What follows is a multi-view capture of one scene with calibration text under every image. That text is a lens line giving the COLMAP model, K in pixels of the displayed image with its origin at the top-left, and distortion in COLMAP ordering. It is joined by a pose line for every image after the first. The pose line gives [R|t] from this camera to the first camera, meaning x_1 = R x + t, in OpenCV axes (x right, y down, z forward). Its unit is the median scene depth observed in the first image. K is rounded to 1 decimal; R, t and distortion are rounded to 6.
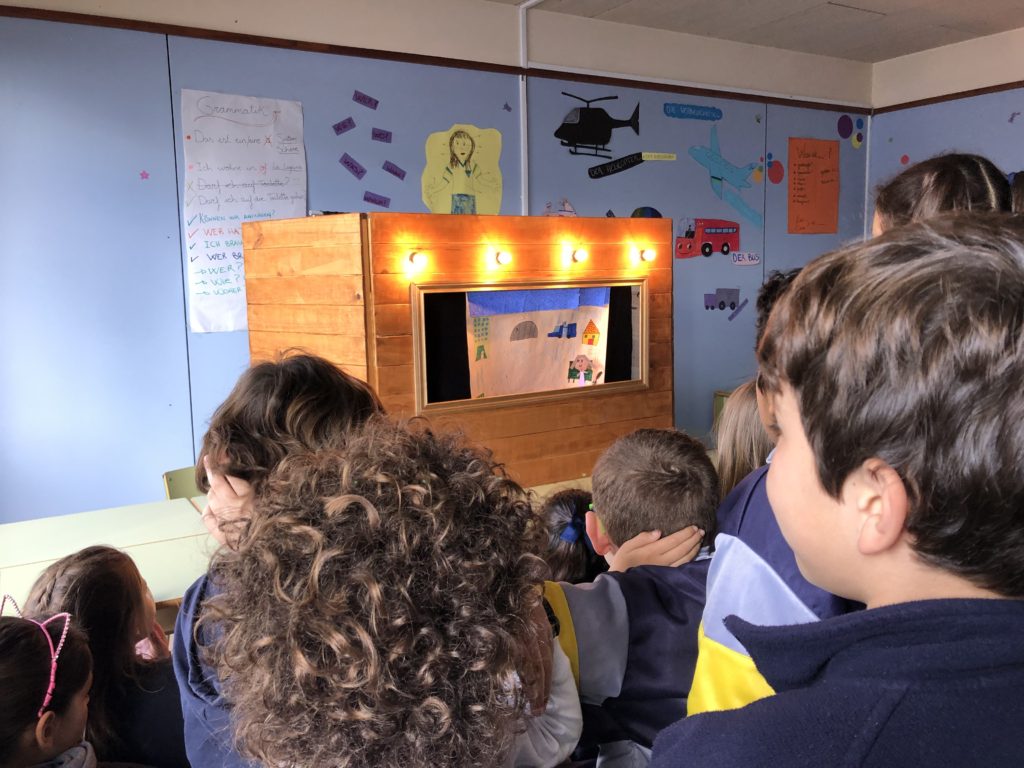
lens RADIAL K [[835.6, 0, 512.2], [0, 835.6, 379.1], [0, 0, 1]] dist [0.012890, -0.002299]
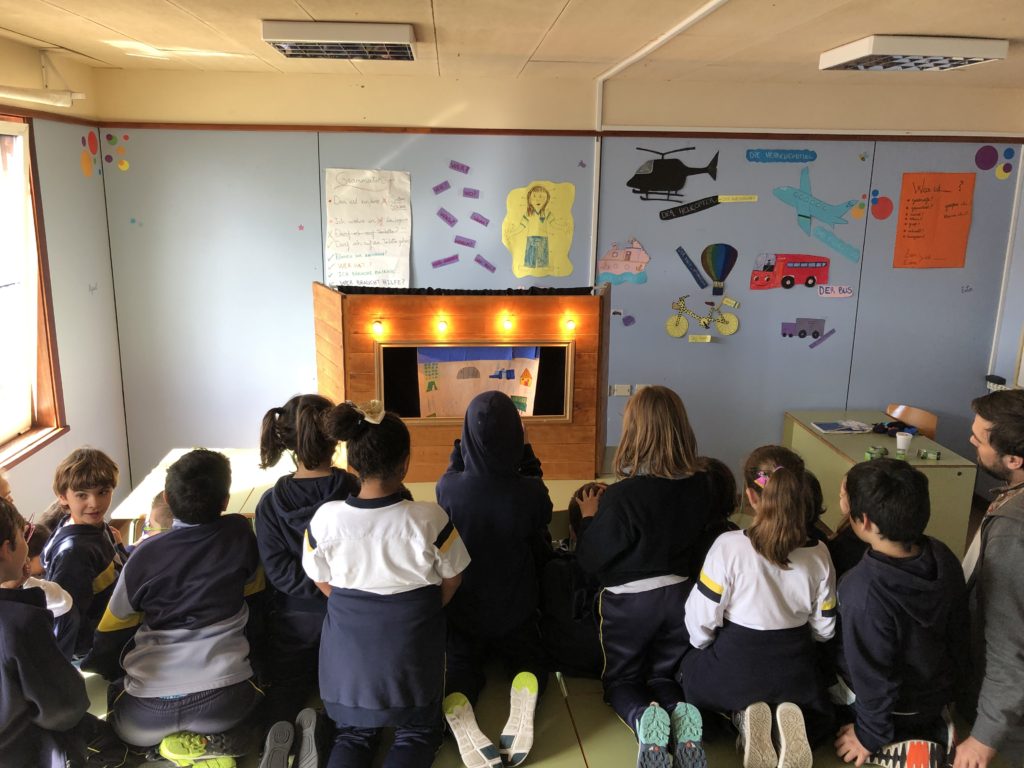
lens RADIAL K [[842.6, 0, 512.0], [0, 842.6, 384.0], [0, 0, 1]] dist [0.014380, -0.015474]
pose [[0.893671, 0.134713, -0.428023, 0.507780], [-0.089255, 0.988177, 0.124655, -0.164145], [0.439755, -0.073198, 0.895130, -0.181442]]
